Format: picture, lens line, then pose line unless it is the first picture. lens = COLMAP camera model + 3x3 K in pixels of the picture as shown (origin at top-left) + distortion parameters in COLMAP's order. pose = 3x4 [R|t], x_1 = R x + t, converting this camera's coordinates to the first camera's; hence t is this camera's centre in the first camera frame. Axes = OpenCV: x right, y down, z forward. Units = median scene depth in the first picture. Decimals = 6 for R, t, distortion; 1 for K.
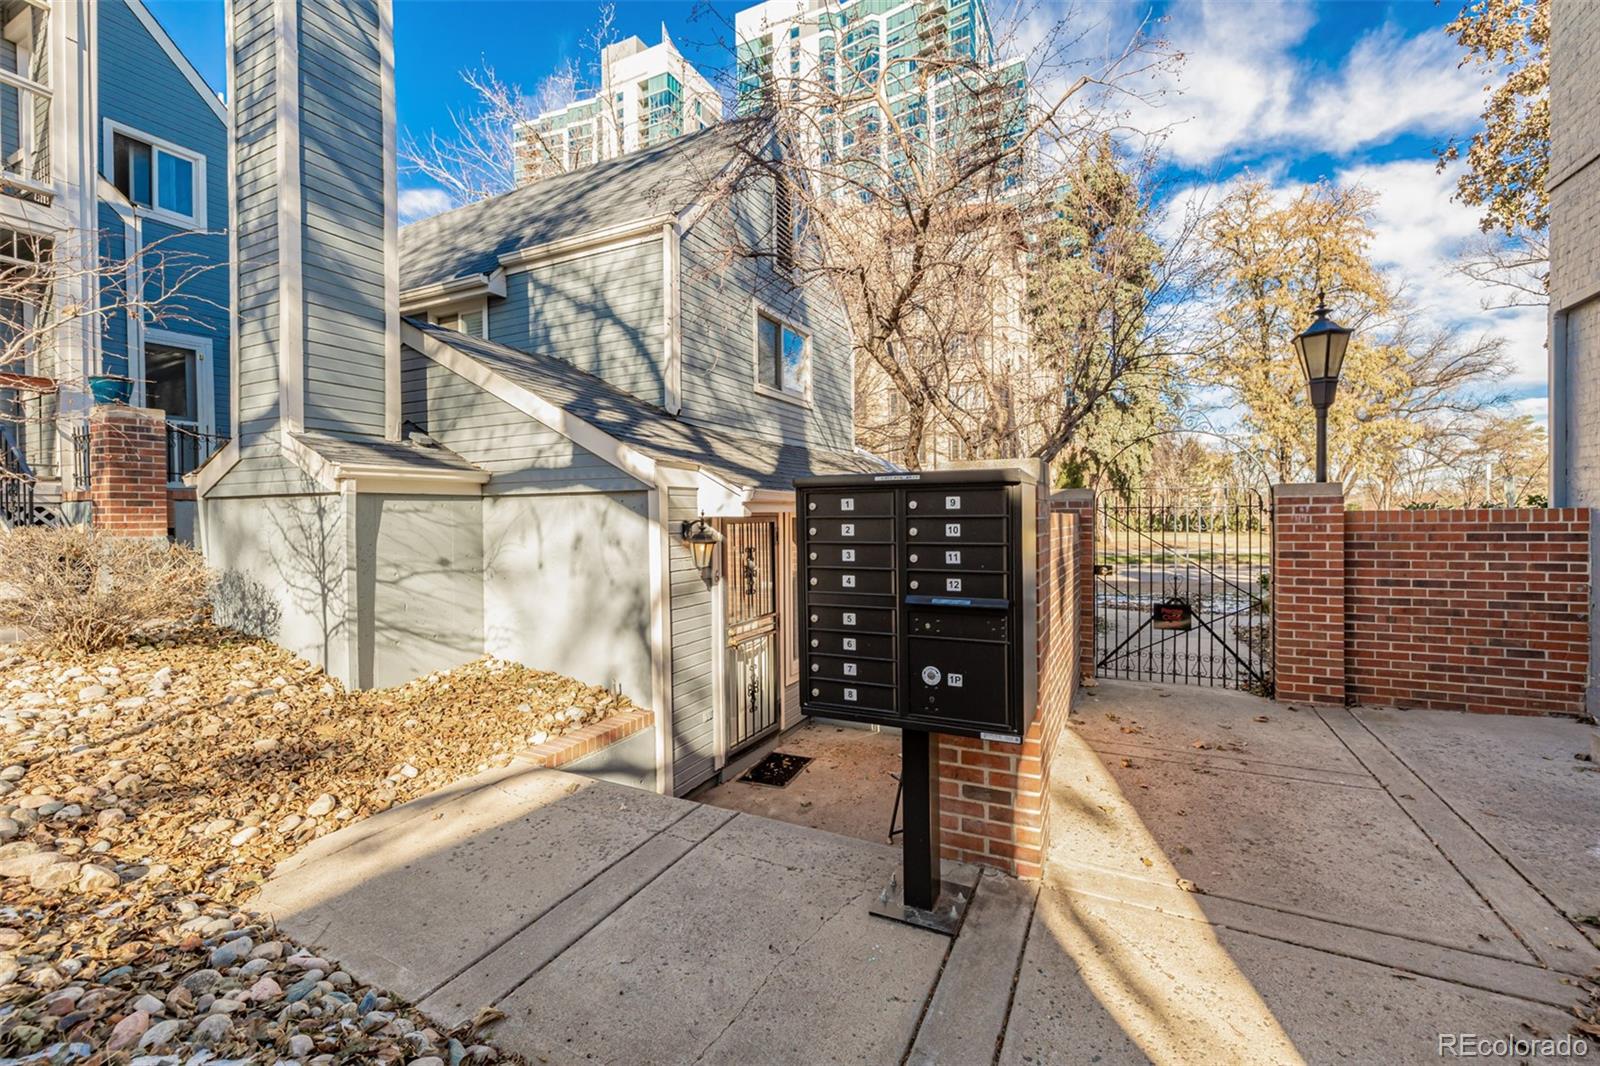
lens RADIAL K [[680.7, 0, 797.9], [0, 680.7, 527.0], [0, 0, 1]] dist [0.001716, -0.000022]
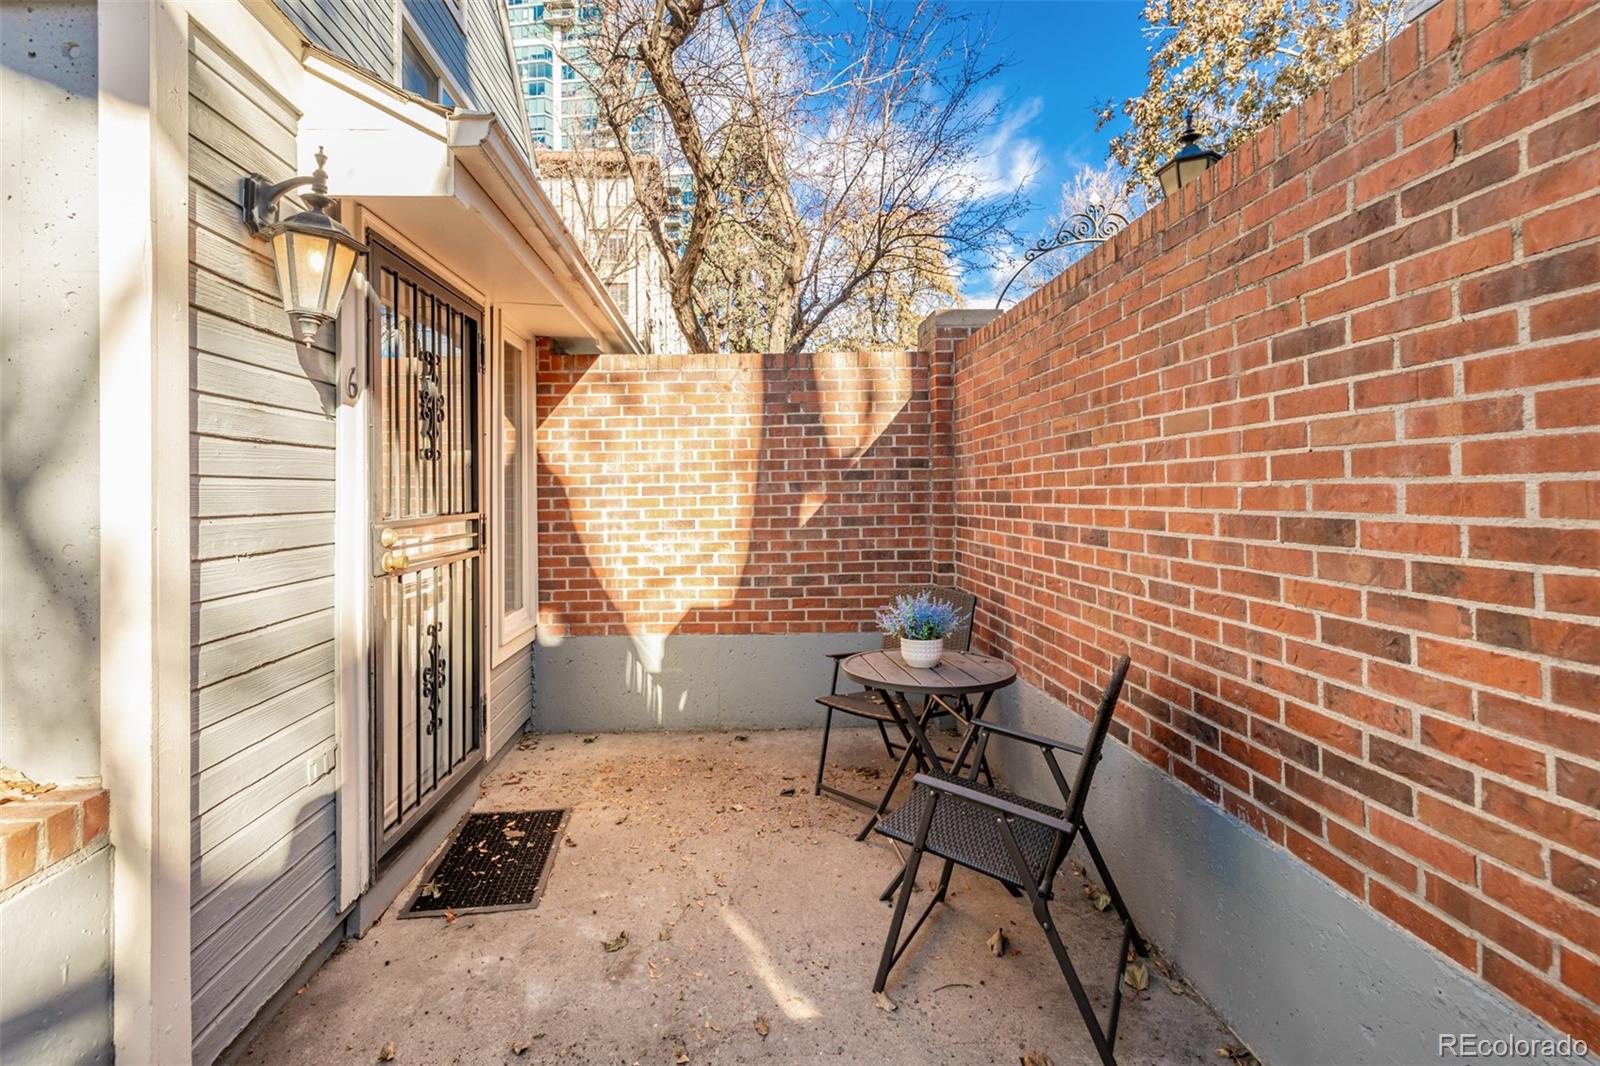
lens RADIAL K [[680.7, 0, 761.8], [0, 680.7, 483.1], [0, 0, 1]] dist [0.001716, -0.000022]
pose [[0.875970, 0.008903, 0.482284, -0.099423], [0.011012, 0.999200, -0.038446, 0.141082], [-0.482241, 0.038988, 0.875171, 0.548055]]
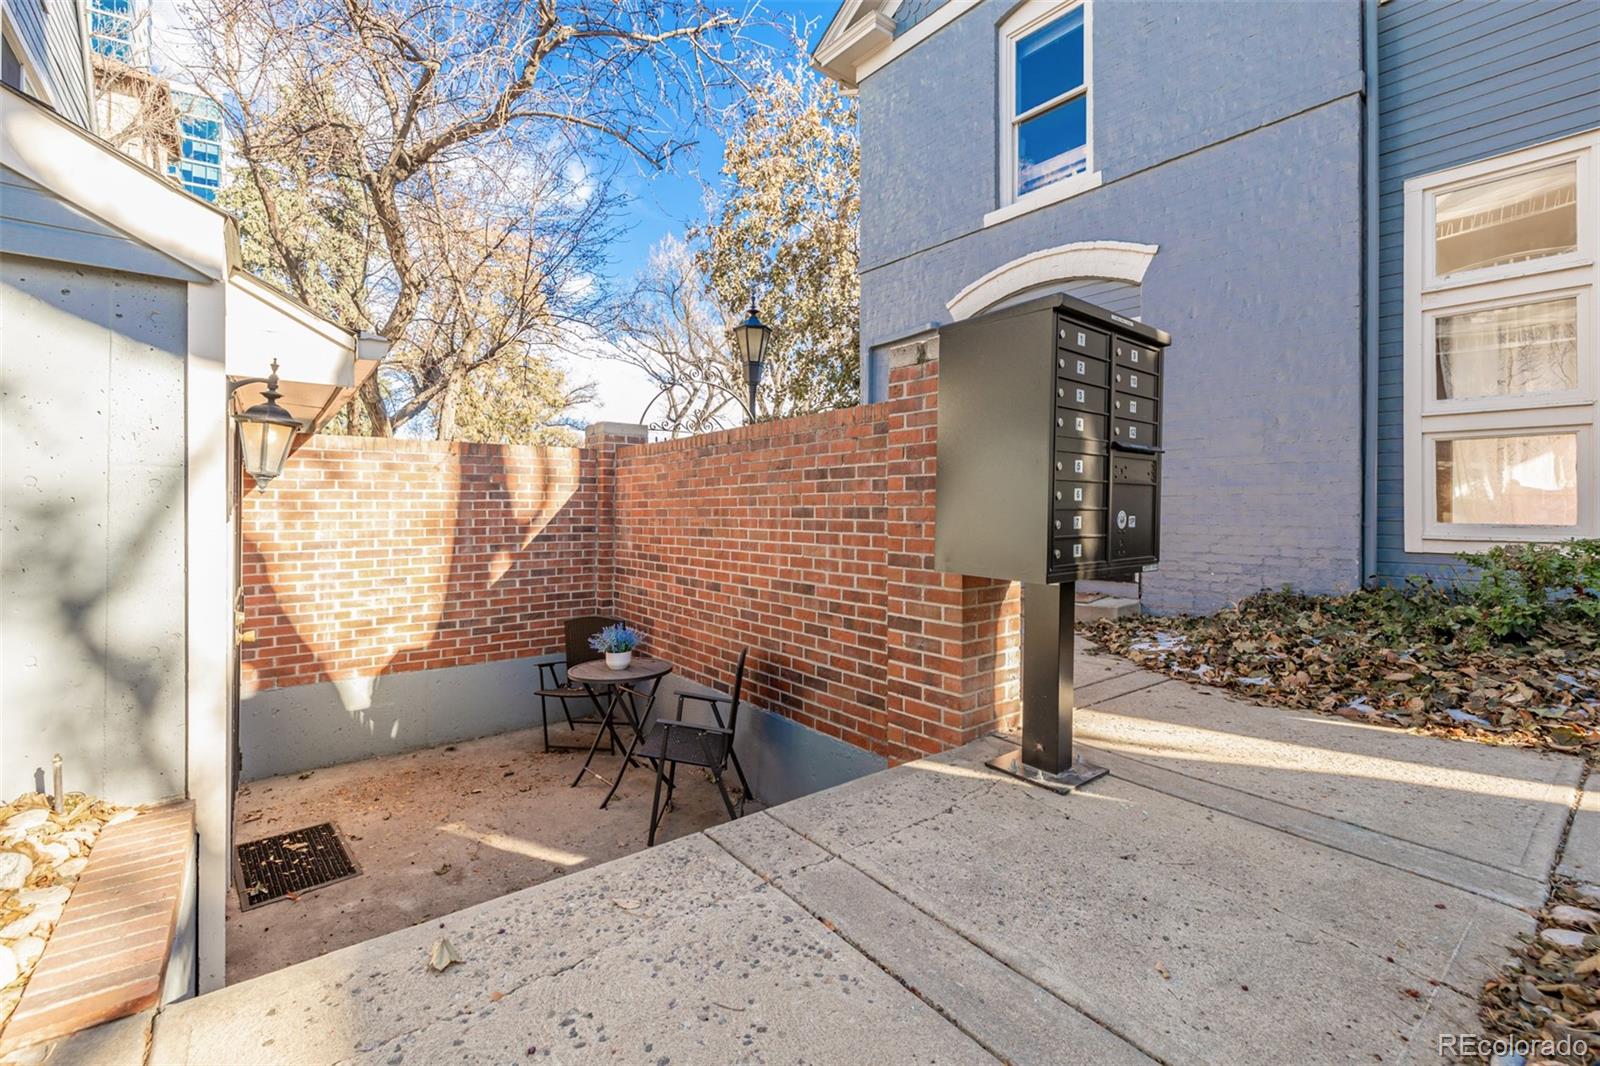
lens RADIAL K [[680.7, 0, 785.5], [0, 680.7, 504.6], [0, 0, 1]] dist [0.001716, -0.000022]
pose [[0.420526, 0.017937, 0.907103, -0.387751], [0.009791, 0.999657, -0.024306, 0.087018], [-0.907228, 0.019103, 0.420206, 0.415140]]
